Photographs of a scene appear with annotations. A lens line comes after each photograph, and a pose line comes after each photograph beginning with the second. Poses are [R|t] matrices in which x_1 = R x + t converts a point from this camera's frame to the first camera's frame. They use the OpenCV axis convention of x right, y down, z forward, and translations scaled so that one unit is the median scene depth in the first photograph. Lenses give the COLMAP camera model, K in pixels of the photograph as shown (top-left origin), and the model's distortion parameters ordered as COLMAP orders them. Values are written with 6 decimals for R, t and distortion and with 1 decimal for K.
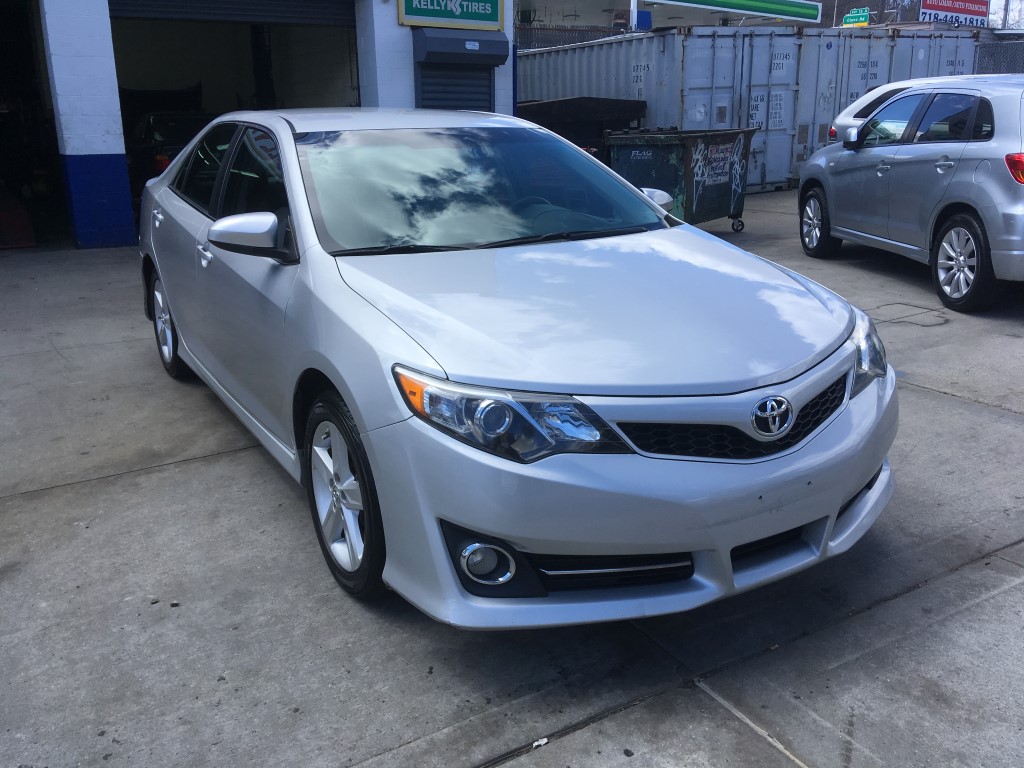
lens RADIAL K [[865.3, 0, 508.0], [0, 865.3, 381.8], [0, 0, 1]] dist [0.122671, -0.188290]
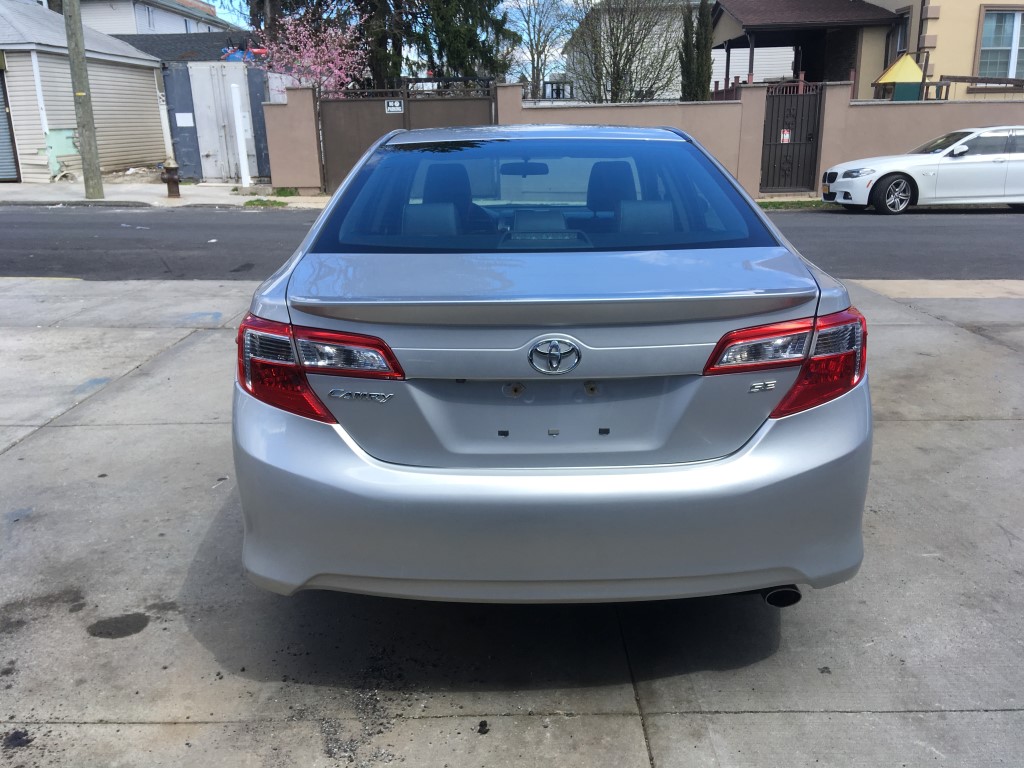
lens RADIAL K [[865.3, 0, 508.0], [0, 865.3, 381.8], [0, 0, 1]] dist [0.122671, -0.188290]
pose [[-0.858534, -0.123126, 0.497754, -0.715727], [0.167647, 0.849987, 0.499415, -0.628439], [-0.484576, 0.512212, -0.709101, 2.063897]]
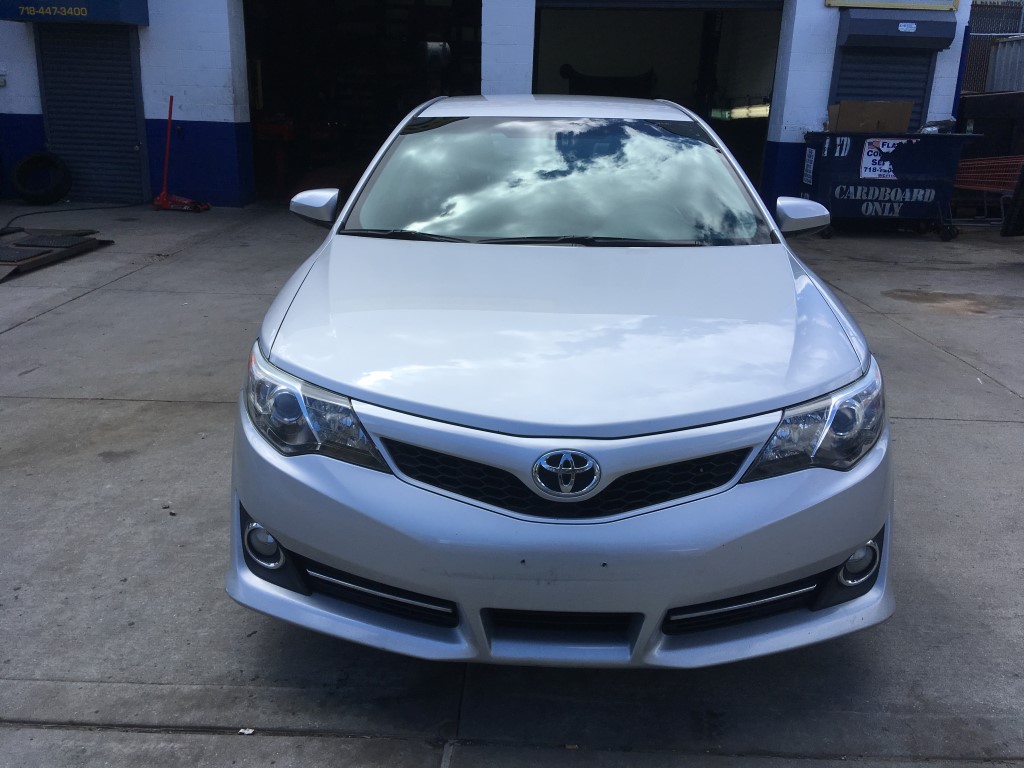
lens RADIAL K [[865.3, 0, 508.0], [0, 865.3, 381.8], [0, 0, 1]] dist [0.122671, -0.188290]
pose [[0.842044, 0.189904, -0.504874, 0.413232], [-0.183127, 0.981031, 0.063582, -0.056188], [0.507372, 0.038917, 0.860848, 0.157206]]
